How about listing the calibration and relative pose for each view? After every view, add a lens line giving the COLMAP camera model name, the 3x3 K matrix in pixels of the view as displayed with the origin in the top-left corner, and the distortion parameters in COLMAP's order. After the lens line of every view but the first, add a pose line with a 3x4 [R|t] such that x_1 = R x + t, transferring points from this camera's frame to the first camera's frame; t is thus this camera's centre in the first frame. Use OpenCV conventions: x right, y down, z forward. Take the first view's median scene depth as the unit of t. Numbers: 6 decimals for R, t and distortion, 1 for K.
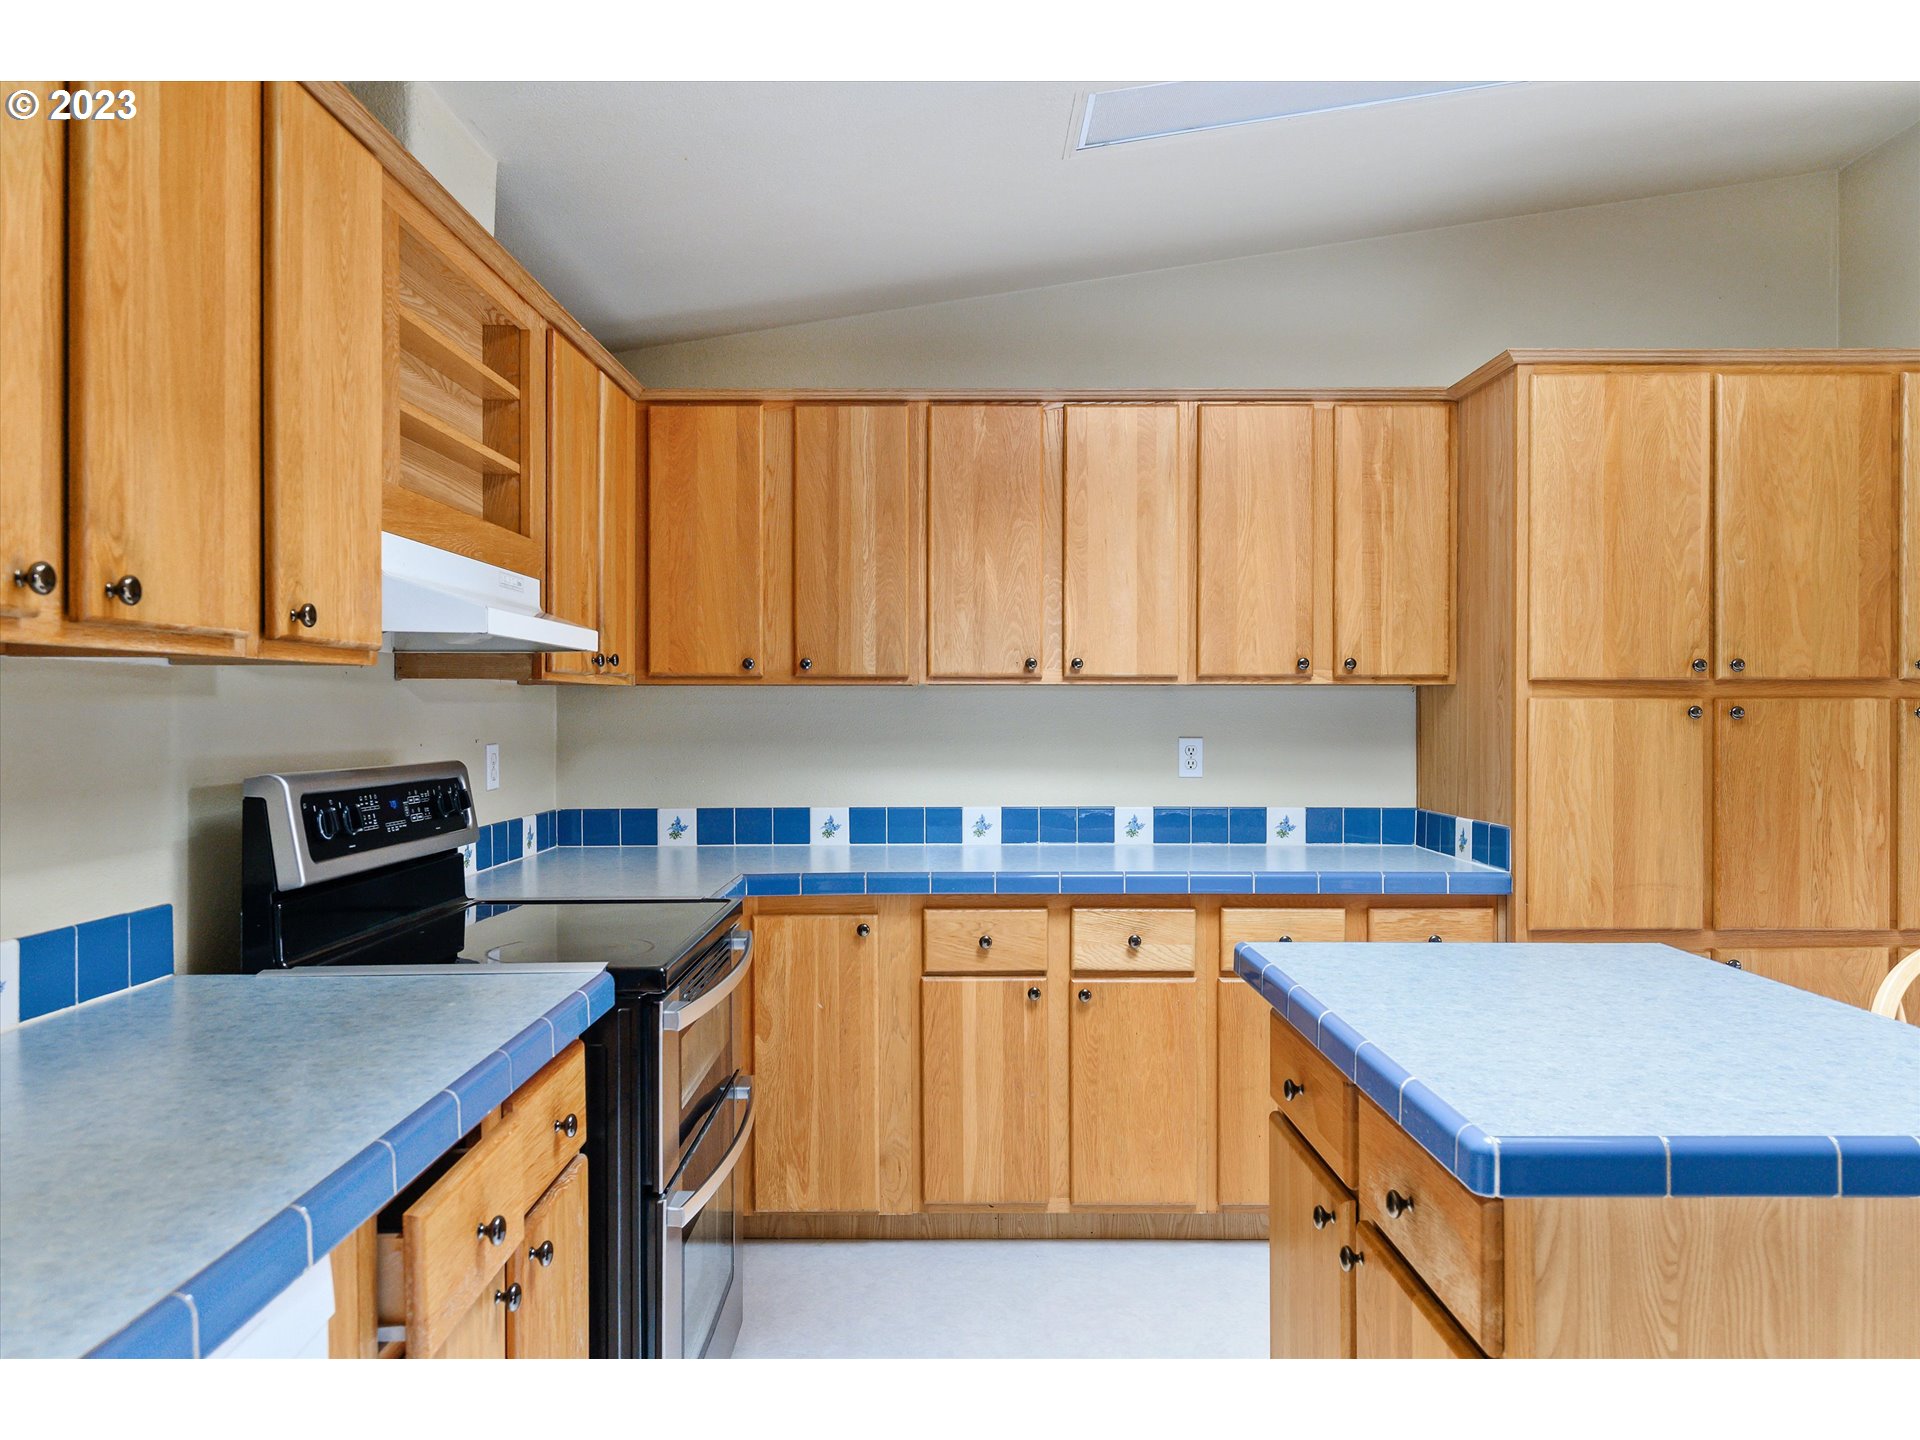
lens RADIAL K [[1308.4, 0, 956.3], [0, 1308.4, 730.7], [0, 0, 1]] dist [-0.002316, -0.000329]
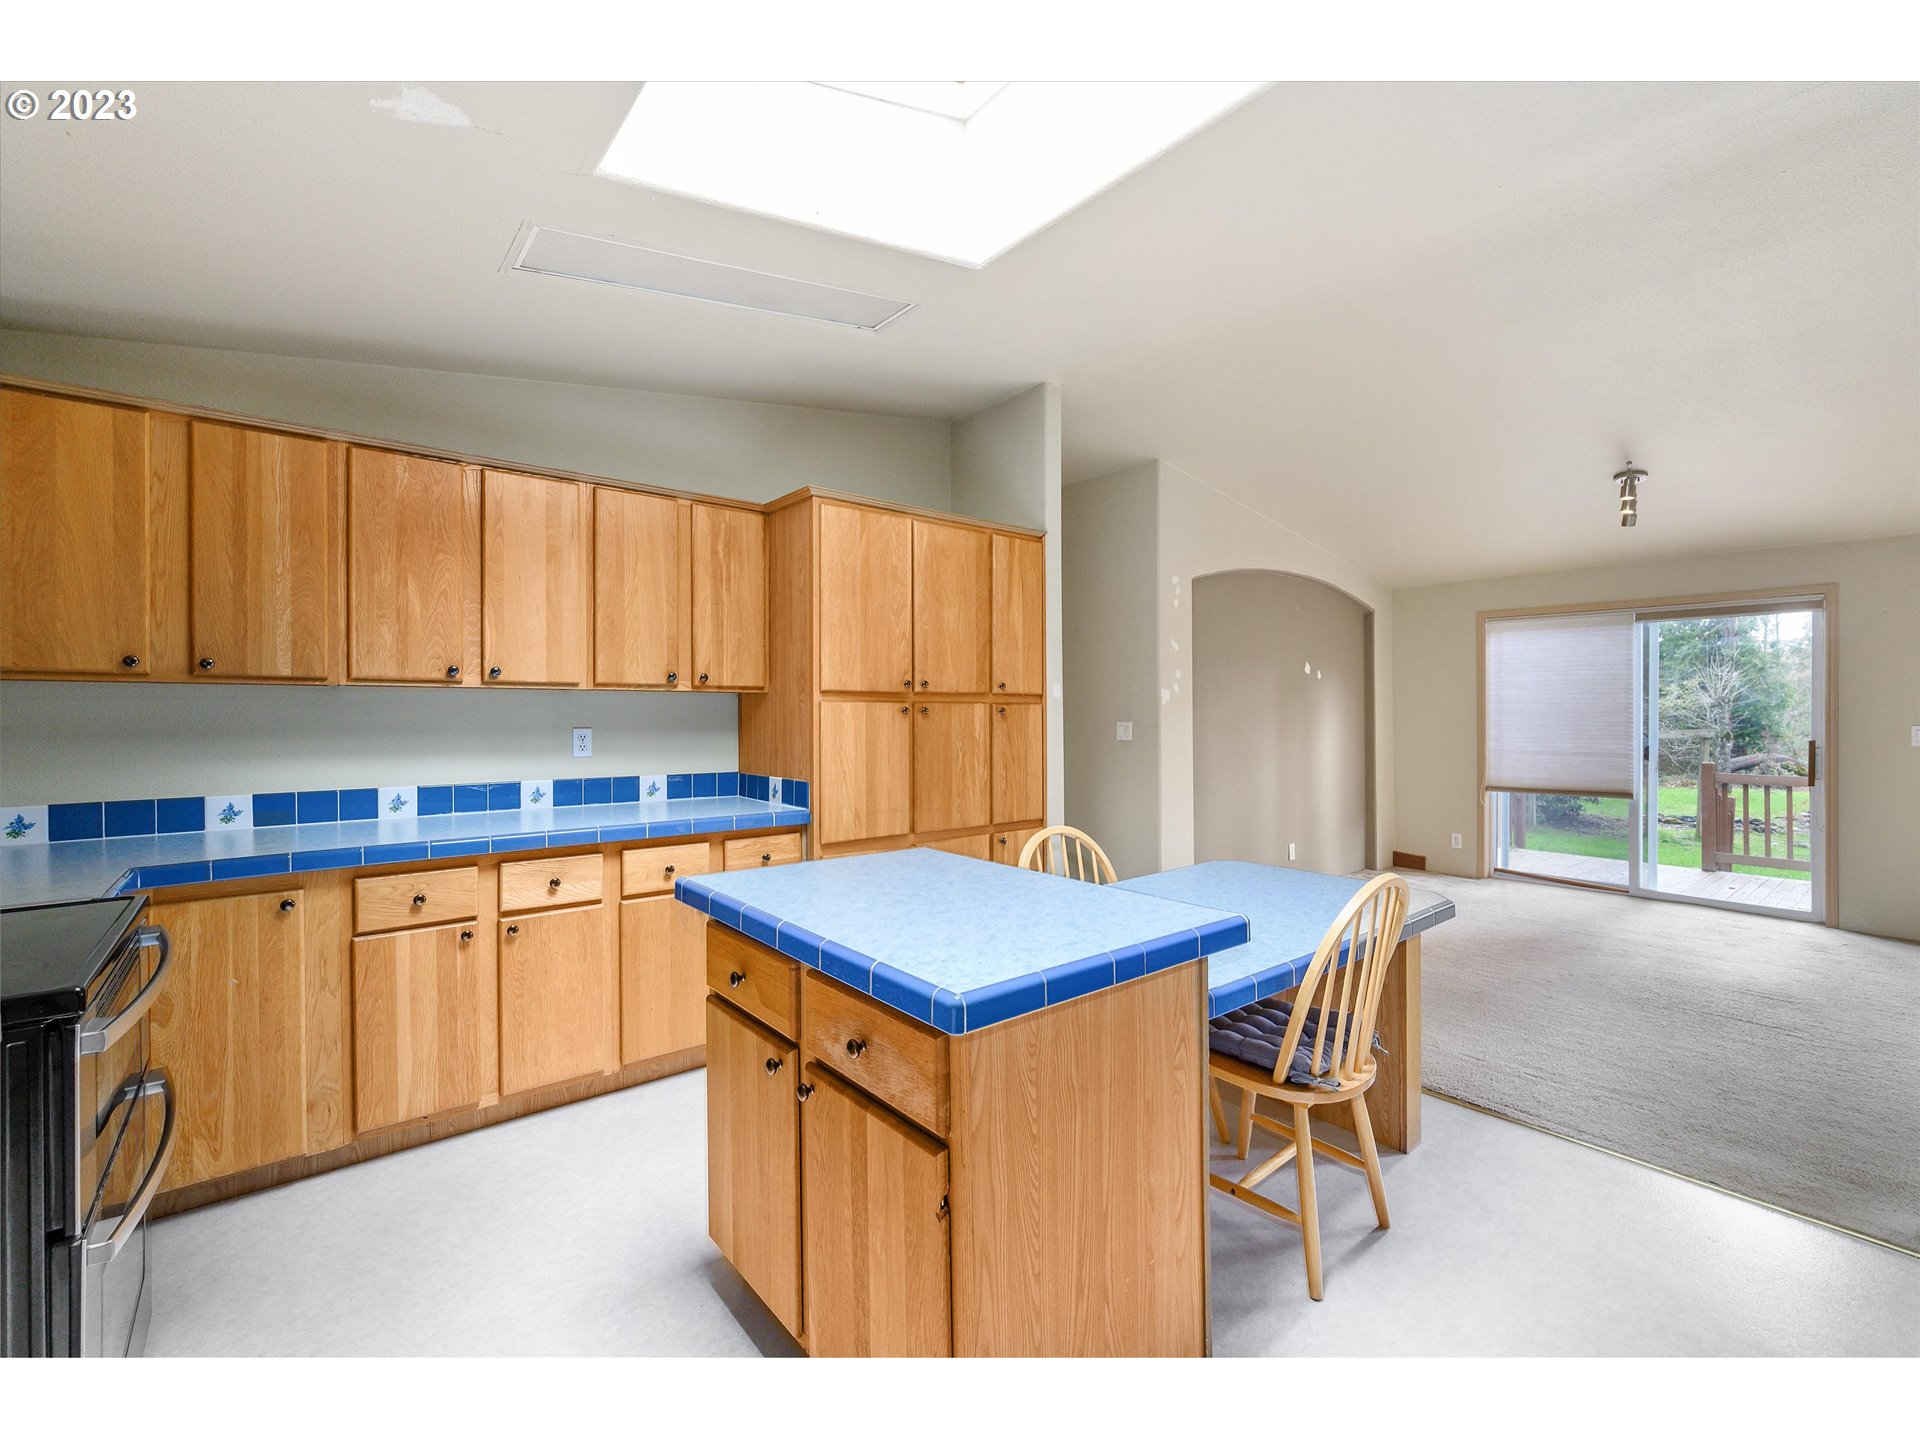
lens RADIAL K [[813.5, 0, 964.2], [0, 813.5, 717.8], [0, 0, 1]] dist [-0.001069, 0.000009]
pose [[0.771304, -0.003290, 0.636459, -0.066283], [0.005933, 0.999980, -0.002021, -0.001799], [-0.636440, 0.005335, 0.771308, 0.100999]]
